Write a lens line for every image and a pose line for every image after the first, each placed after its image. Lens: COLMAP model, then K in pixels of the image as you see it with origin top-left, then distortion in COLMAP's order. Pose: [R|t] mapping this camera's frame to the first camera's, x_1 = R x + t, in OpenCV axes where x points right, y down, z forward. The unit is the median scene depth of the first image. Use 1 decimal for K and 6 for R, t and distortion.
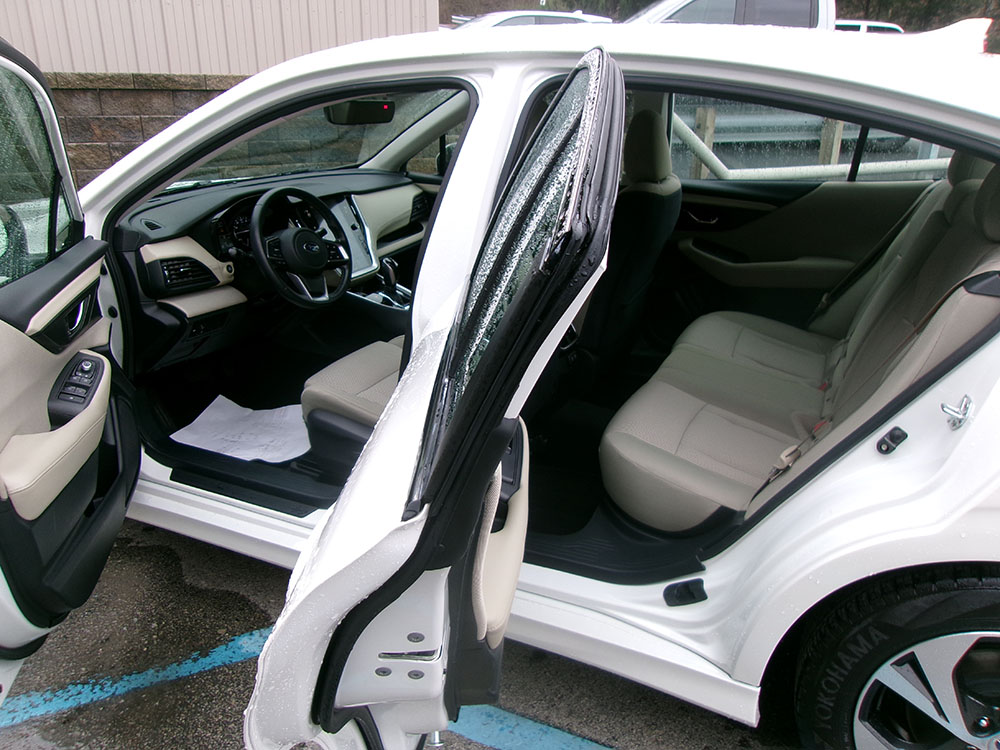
lens RADIAL K [[768.1, 0, 499.0], [0, 768.1, 378.1], [0, 0, 1]] dist [-0.011604, 0.030125]
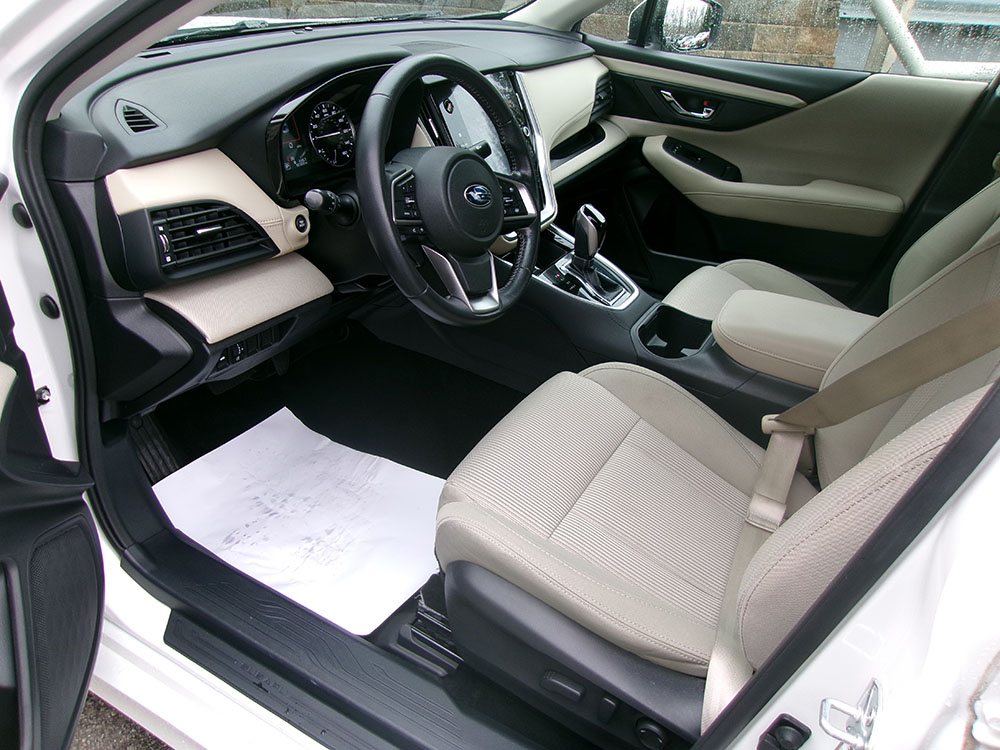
lens RADIAL K [[768.1, 0, 496.1], [0, 768.1, 376.6], [0, 0, 1]] dist [-0.011604, 0.030125]
pose [[0.993976, 0.104944, -0.031601, -0.209130], [-0.098479, 0.981744, 0.162728, -0.140661], [0.048102, -0.158635, 0.986165, 0.529098]]
